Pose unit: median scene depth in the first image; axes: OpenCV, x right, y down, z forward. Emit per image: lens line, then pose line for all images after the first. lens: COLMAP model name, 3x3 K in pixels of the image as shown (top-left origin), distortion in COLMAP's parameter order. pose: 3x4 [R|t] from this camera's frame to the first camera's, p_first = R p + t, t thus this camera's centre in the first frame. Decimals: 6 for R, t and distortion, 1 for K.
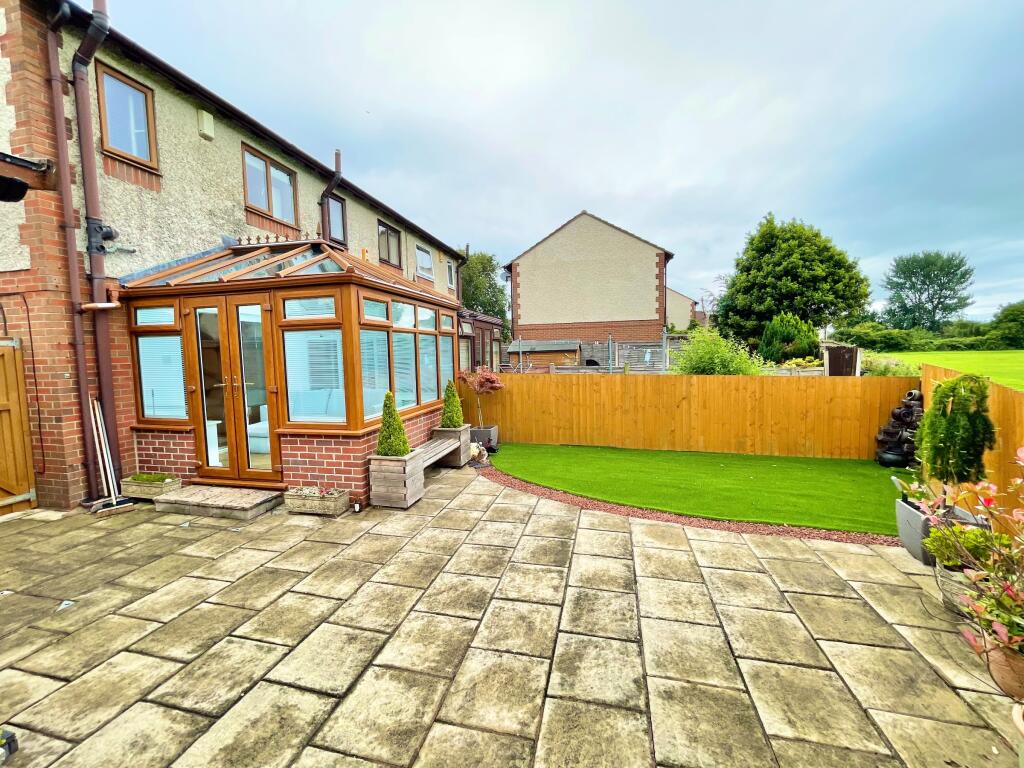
lens RADIAL K [[415.3, 0, 509.8], [0, 415.3, 383.2], [0, 0, 1]] dist [-0.004654, 0.000681]
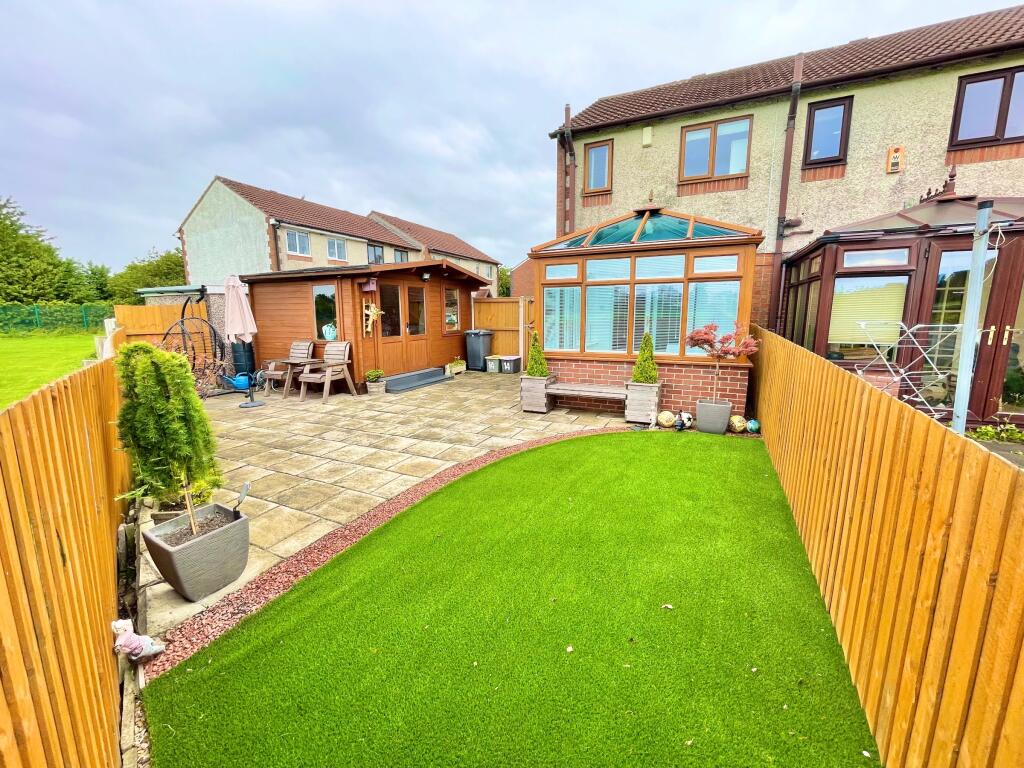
lens RADIAL K [[415.3, 0, 510.0], [0, 415.3, 381.8], [0, 0, 1]] dist [-0.004654, 0.000681]
pose [[-0.208839, 0.185747, -0.960148, 1.682881], [-0.059559, 0.977559, 0.202070, -0.138714], [0.976135, 0.099385, -0.193089, 1.767007]]
